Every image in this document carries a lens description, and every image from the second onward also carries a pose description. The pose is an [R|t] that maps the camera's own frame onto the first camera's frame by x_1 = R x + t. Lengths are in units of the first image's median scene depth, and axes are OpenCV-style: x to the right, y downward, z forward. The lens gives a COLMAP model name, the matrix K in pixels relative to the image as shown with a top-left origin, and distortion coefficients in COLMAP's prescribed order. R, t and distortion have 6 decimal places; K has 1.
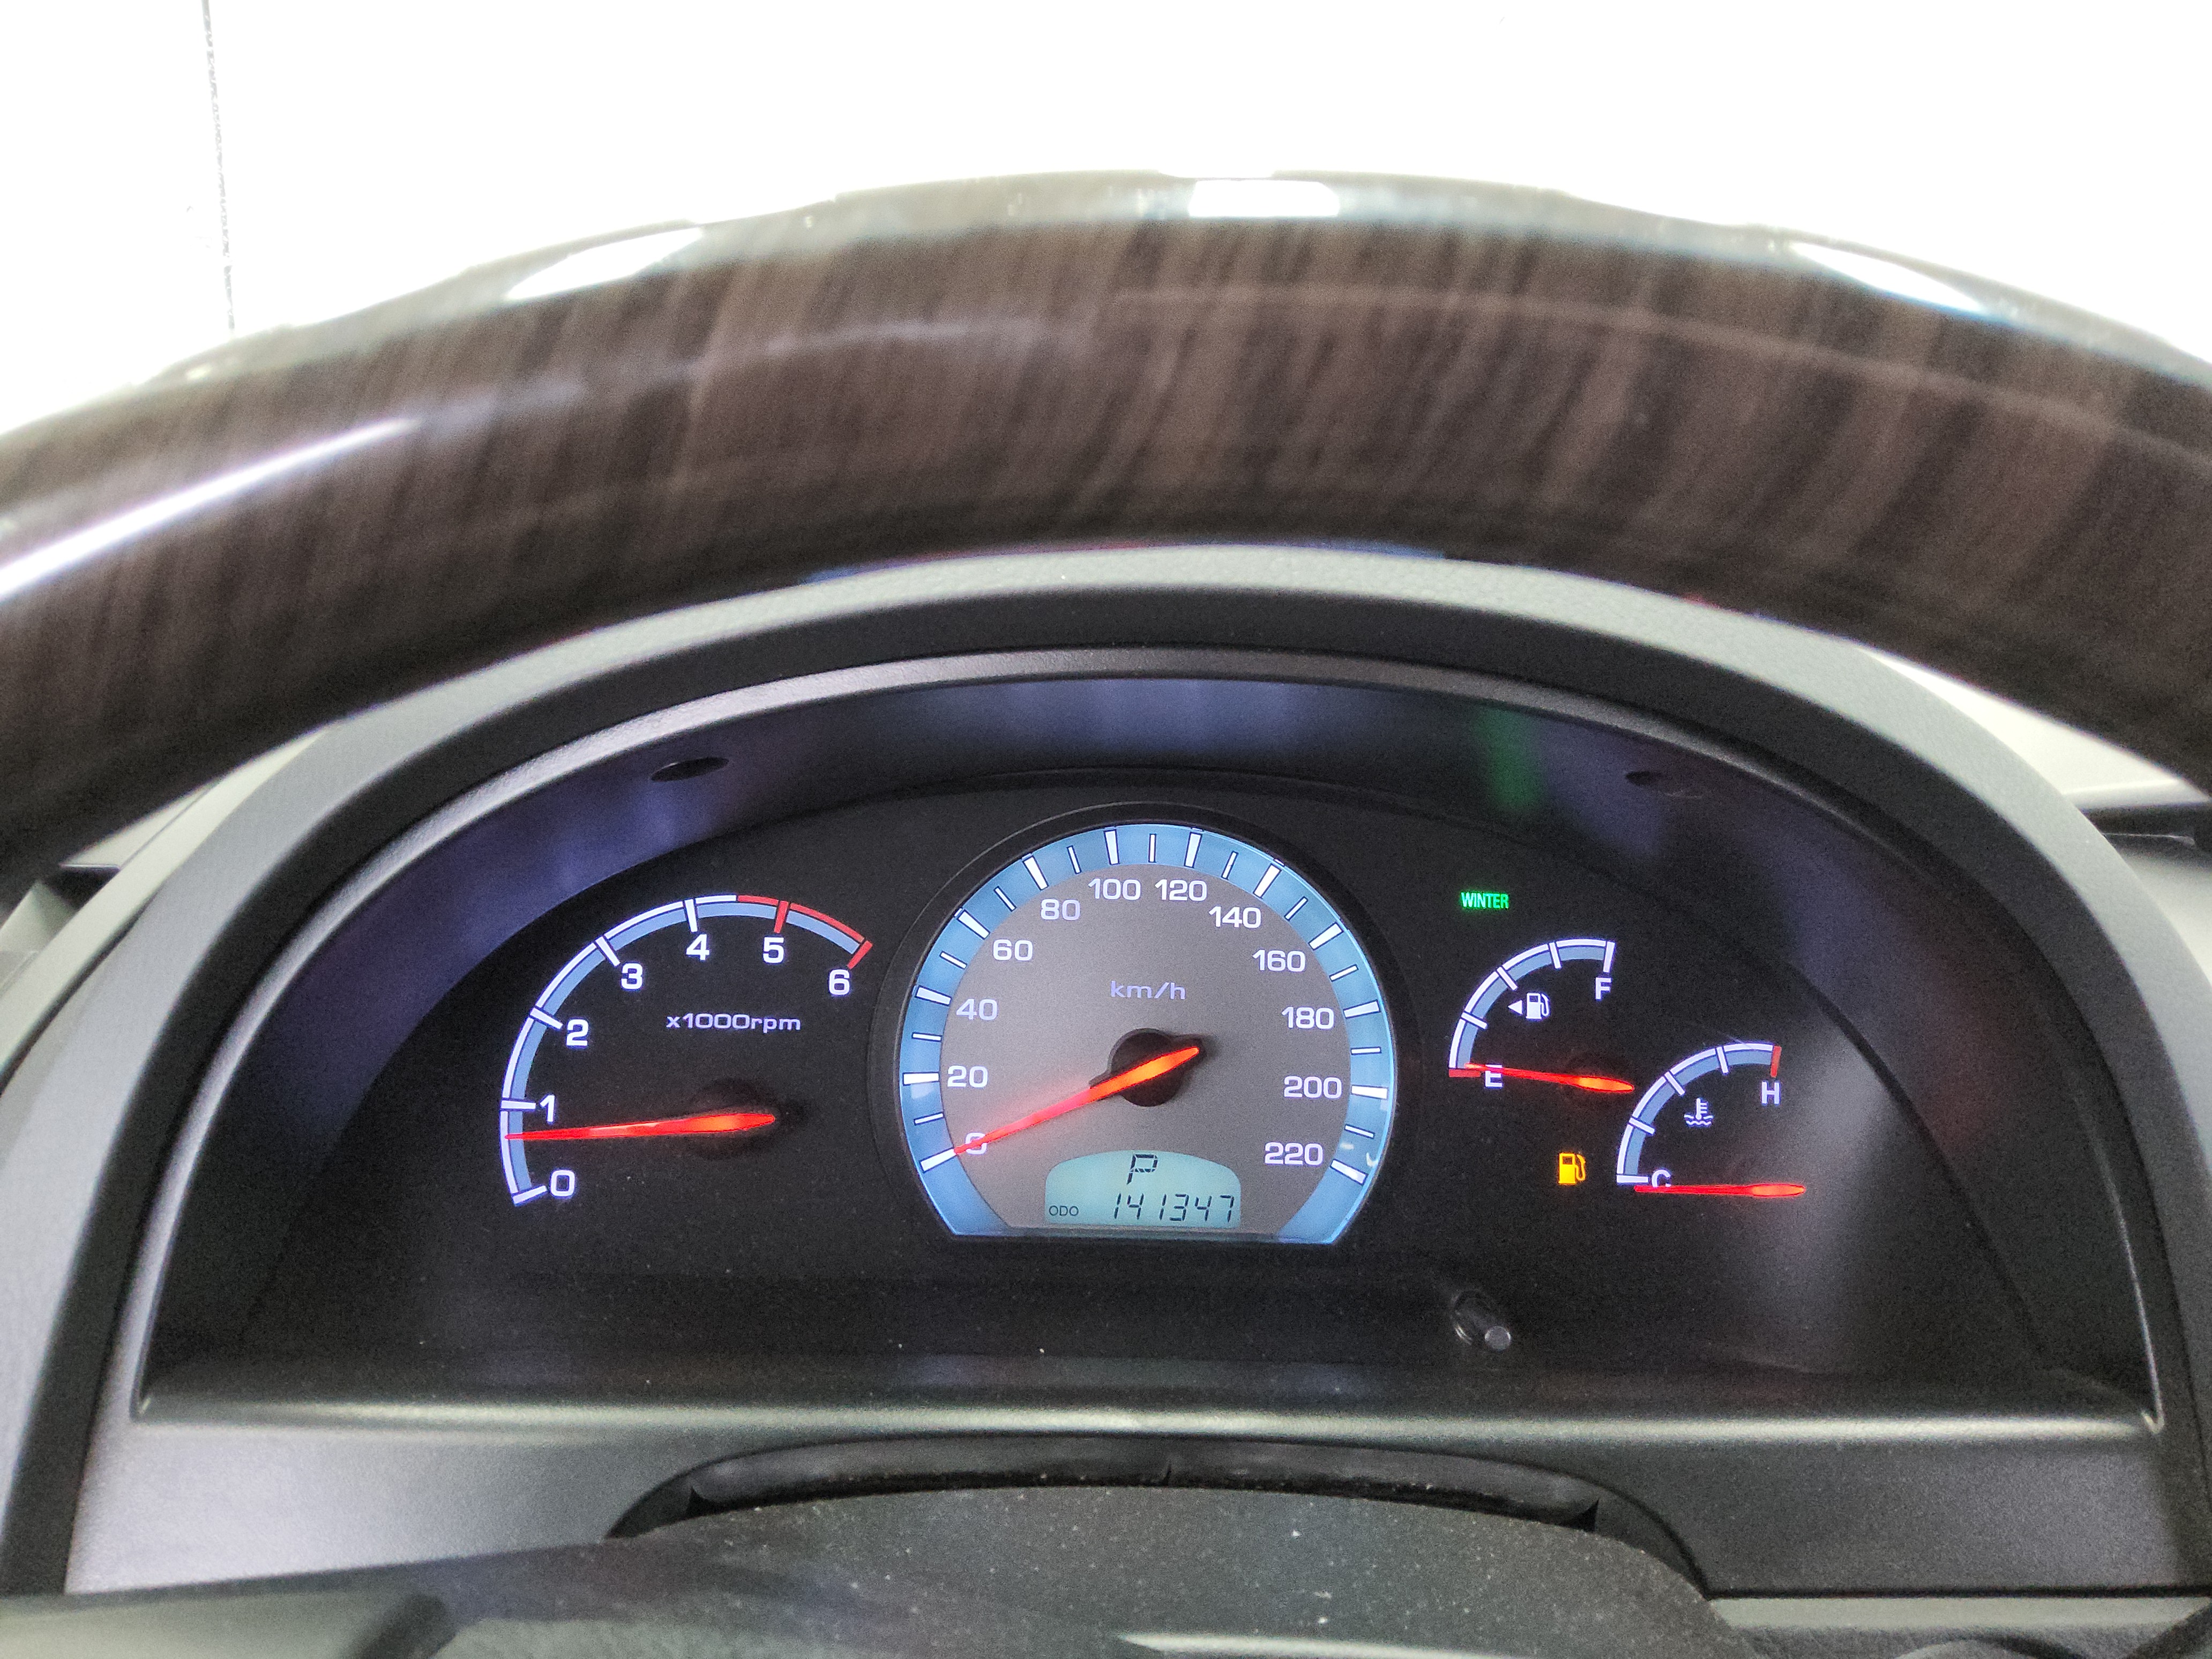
lens RADIAL K [[1680.6, 0, 1114.4], [0, 1680.6, 788.7], [0, 0, 1]] dist [0.141972, -0.232372]
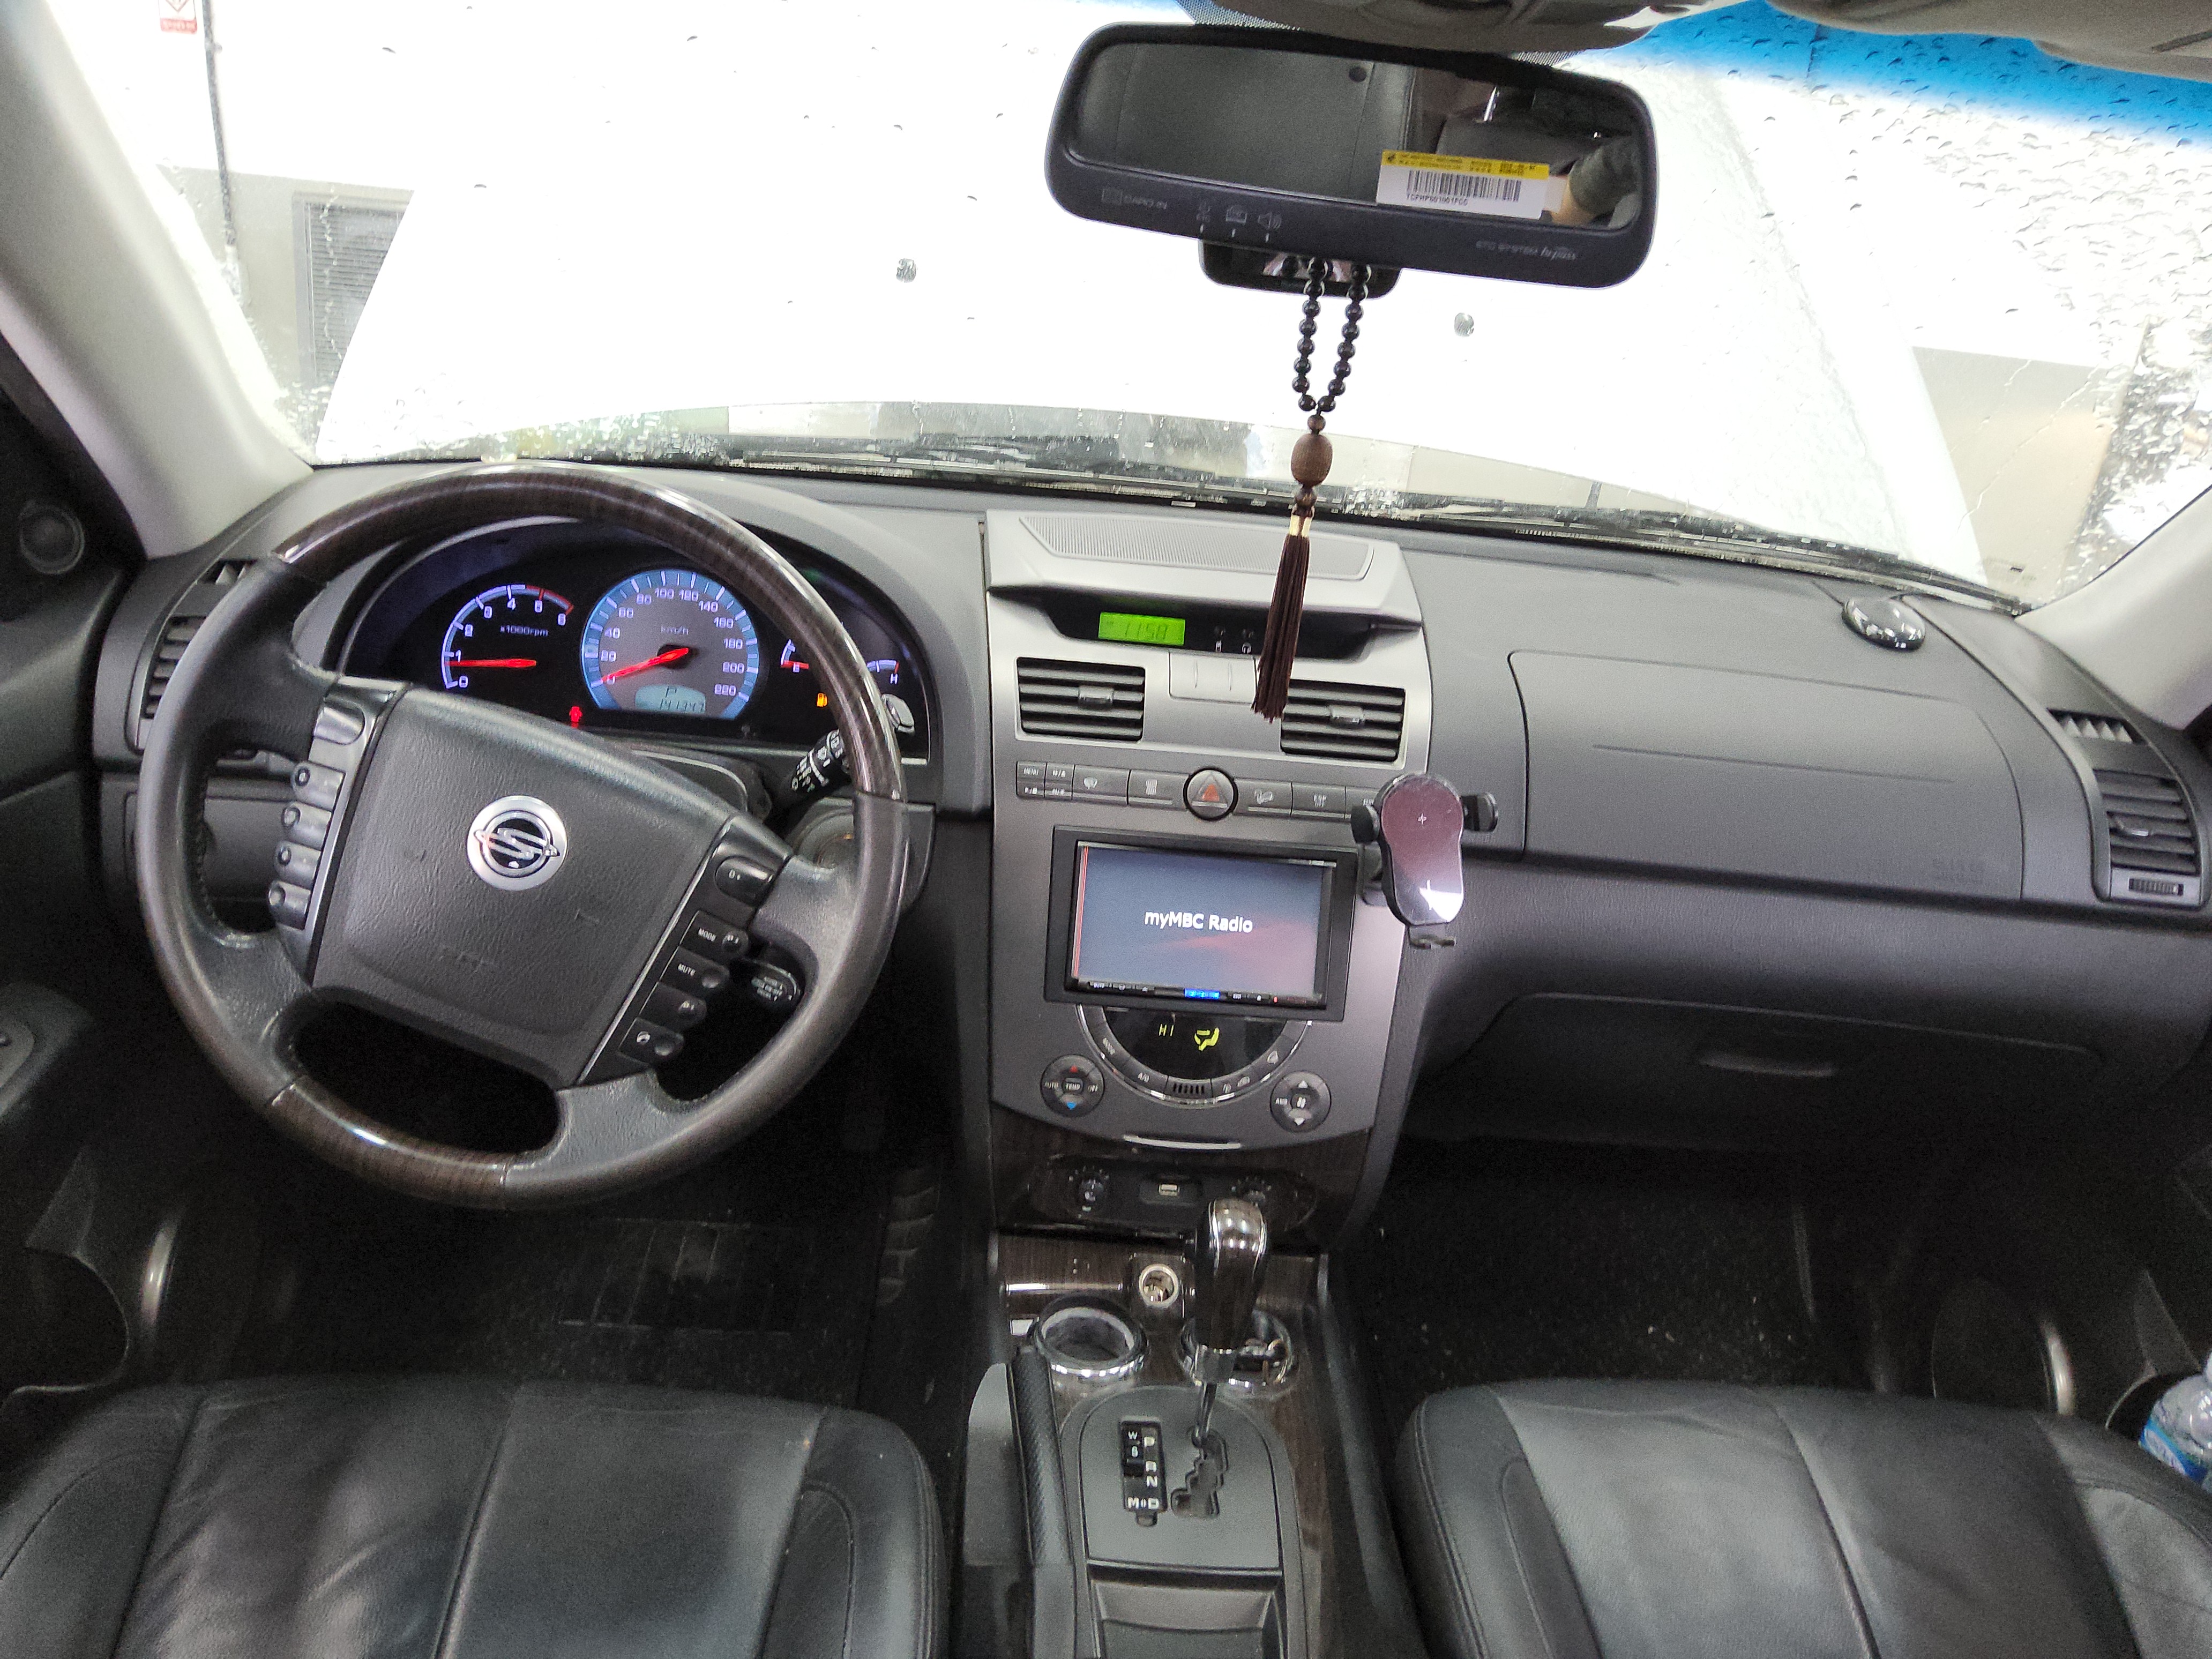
lens RADIAL K [[1680.6, 0, 1114.4], [0, 1680.6, 788.7], [0, 0, 1]] dist [0.141972, -0.232372]
pose [[0.998106, 0.055581, 0.026355, 0.700647], [-0.058499, 0.990138, 0.127297, -0.022245], [-0.019019, -0.128598, 0.991514, -1.883548]]
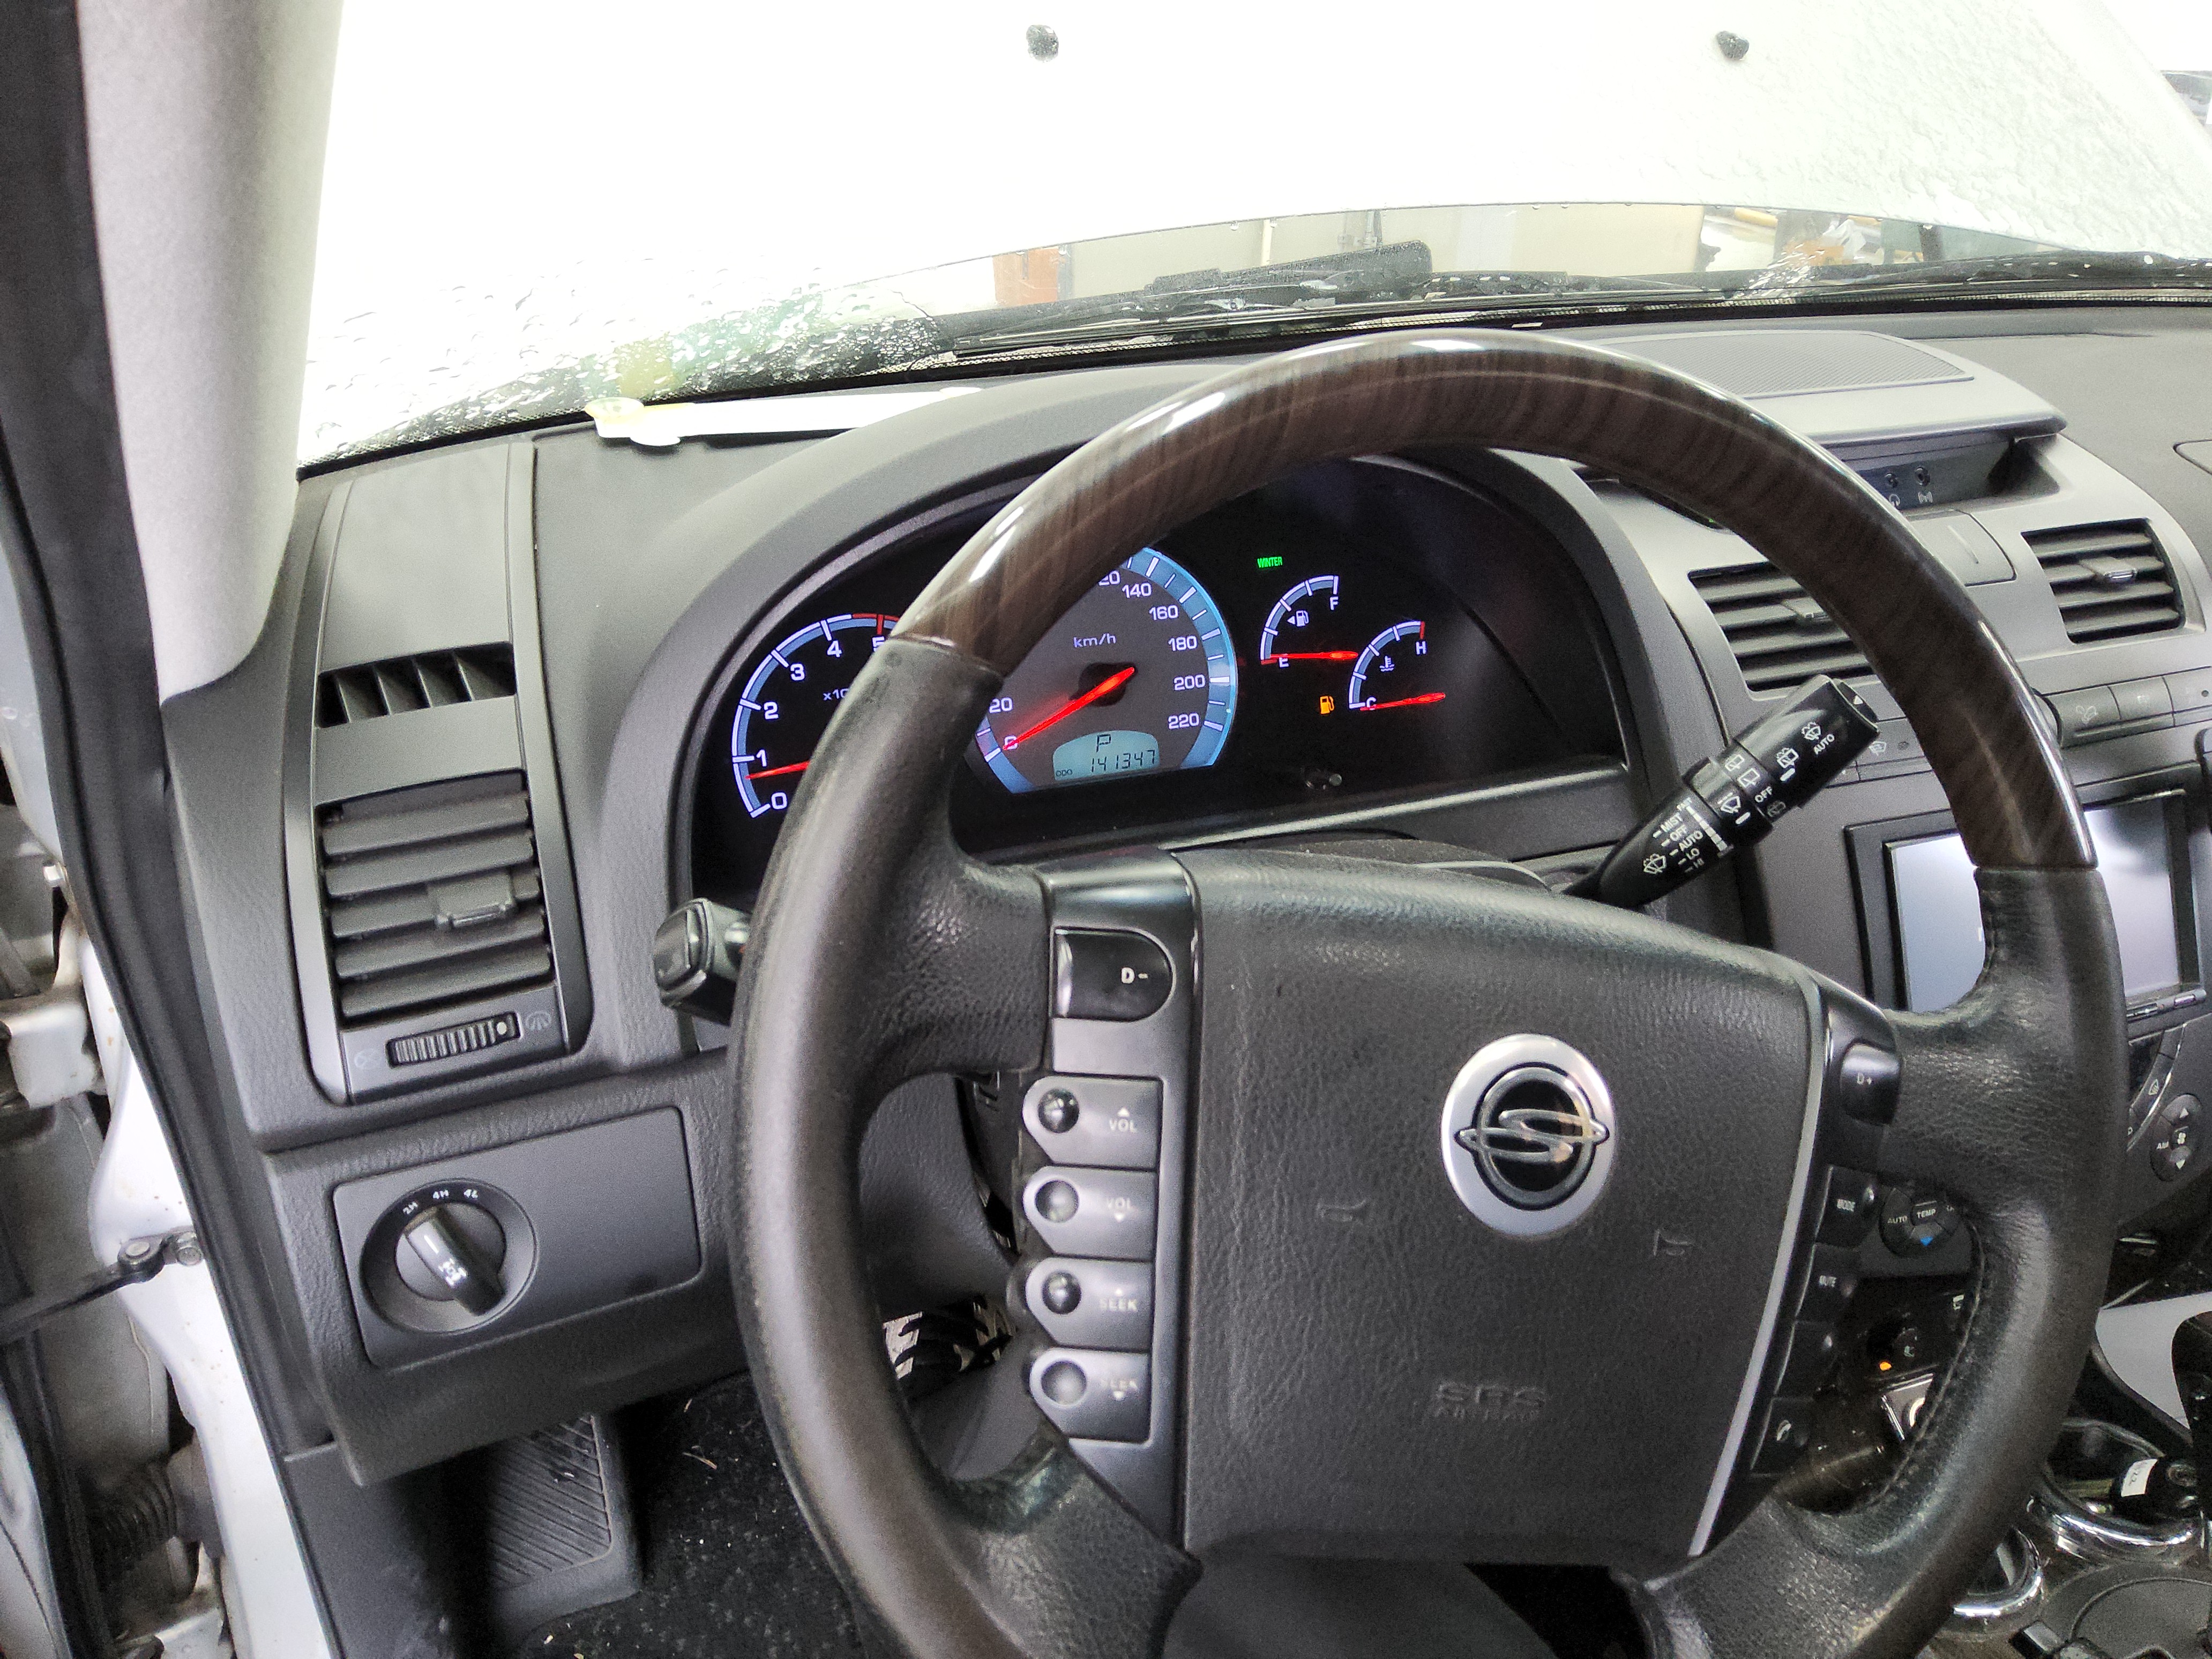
lens RADIAL K [[1680.6, 0, 1114.4], [0, 1680.6, 788.7], [0, 0, 1]] dist [0.141972, -0.232372]
pose [[0.941616, -0.161052, 0.295672, -0.489061], [0.102723, 0.973724, 0.203248, -0.077032], [-0.320637, -0.161010, 0.933417, -0.613312]]
